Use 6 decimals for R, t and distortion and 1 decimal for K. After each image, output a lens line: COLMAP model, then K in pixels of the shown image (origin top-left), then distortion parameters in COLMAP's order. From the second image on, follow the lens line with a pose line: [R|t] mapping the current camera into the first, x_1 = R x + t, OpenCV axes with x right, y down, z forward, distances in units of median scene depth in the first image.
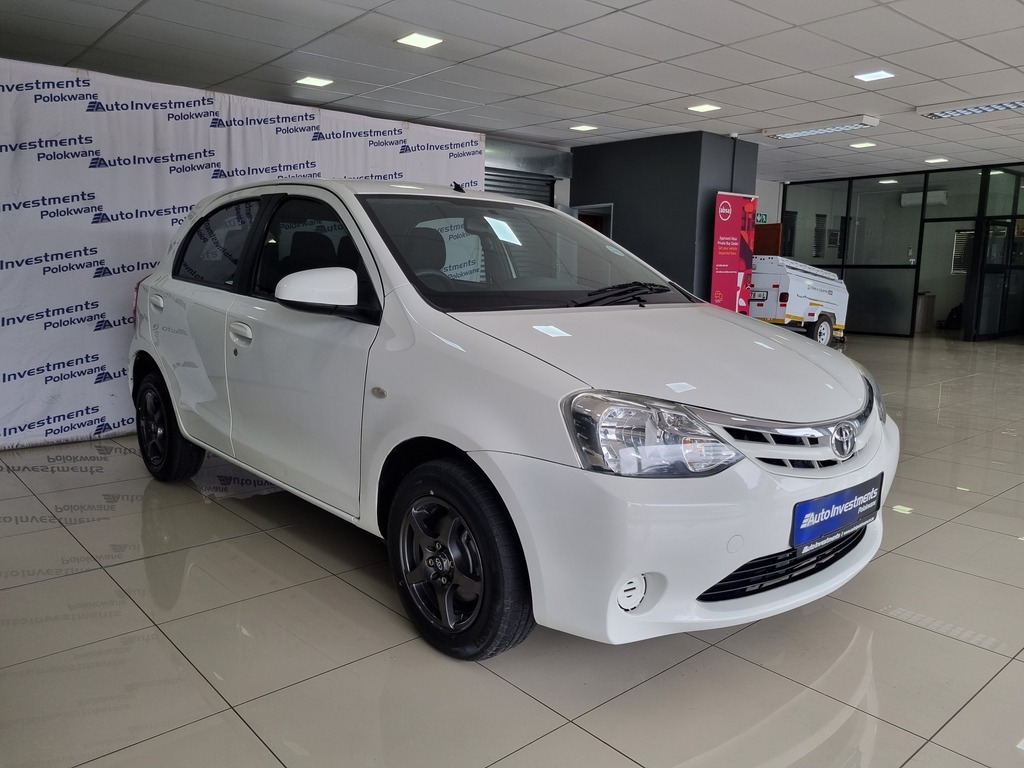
lens RADIAL K [[745.8, 0, 512.0], [0, 745.8, 384.0], [0, 0, 1]] dist [0.090237, -0.064896]
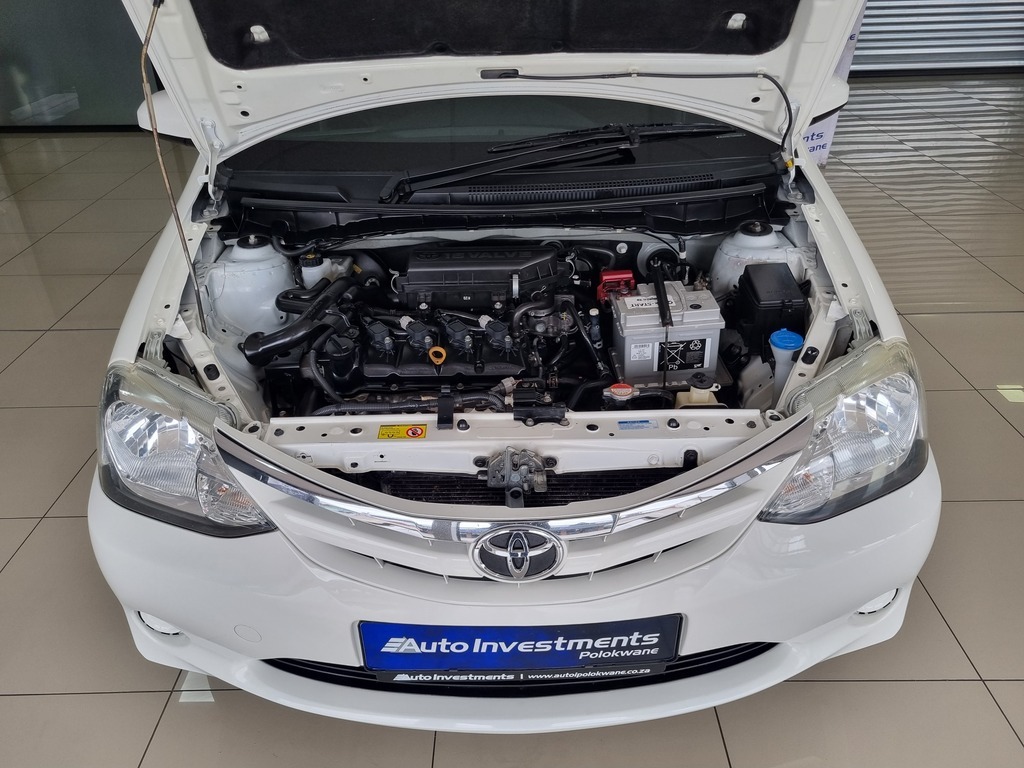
lens RADIAL K [[745.8, 0, 512.0], [0, 745.8, 384.0], [0, 0, 1]] dist [0.090237, -0.064896]
pose [[0.750623, 0.318792, -0.578738, 0.291281], [-0.074115, 0.911002, 0.405688, -0.106550], [0.656561, -0.261625, 0.707446, 0.261855]]
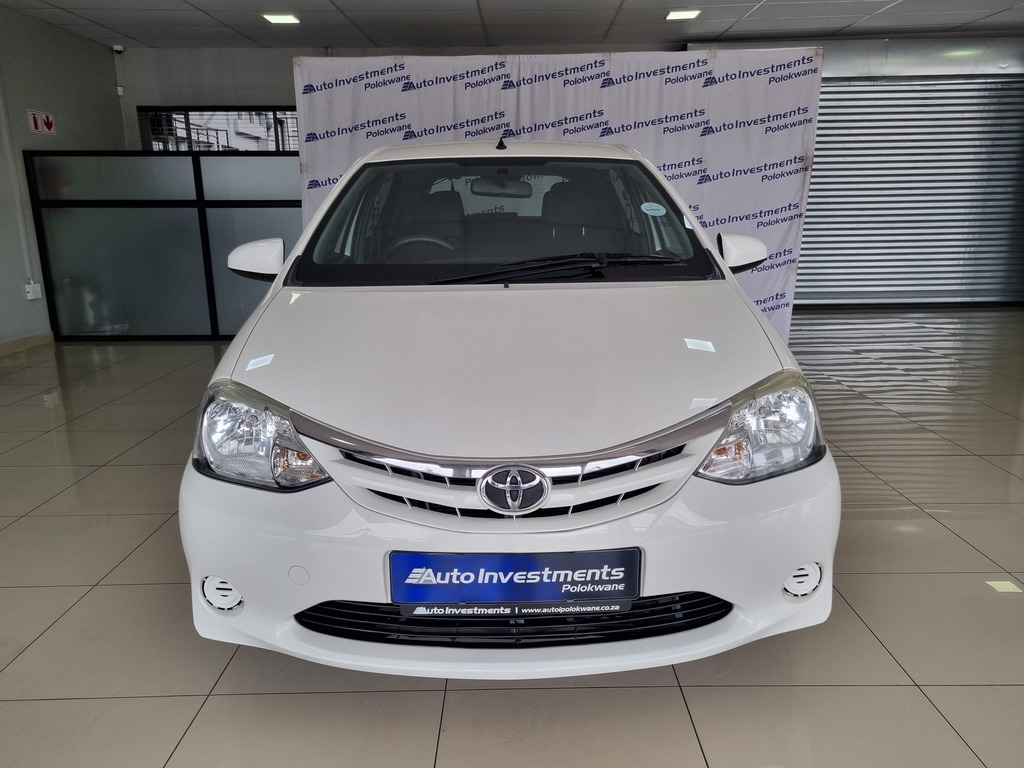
lens RADIAL K [[763.5, 0, 520.4], [0, 763.5, 389.4], [0, 0, 1]] dist [0.045106, 0.000804]
pose [[0.755861, 0.134547, -0.640758, 0.371298], [-0.081009, 0.990356, 0.112395, -0.043502], [0.649701, -0.033048, 0.759471, 0.179589]]
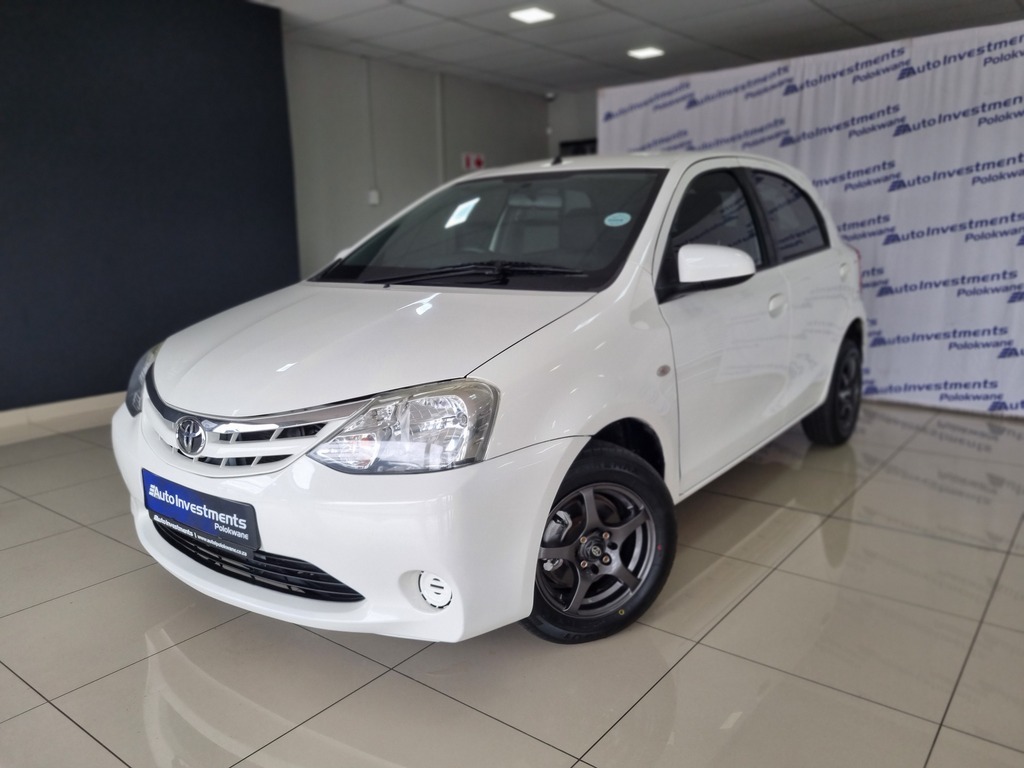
lens RADIAL K [[773.9, 0, 508.8], [0, 773.9, 378.6], [0, 0, 1]] dist [0.007217, 0.005755]
pose [[0.175117, 0.168008, -0.970107, 0.582424], [-0.129738, 0.980678, 0.146419, -0.076415], [0.975962, 0.100219, 0.193530, 0.486972]]
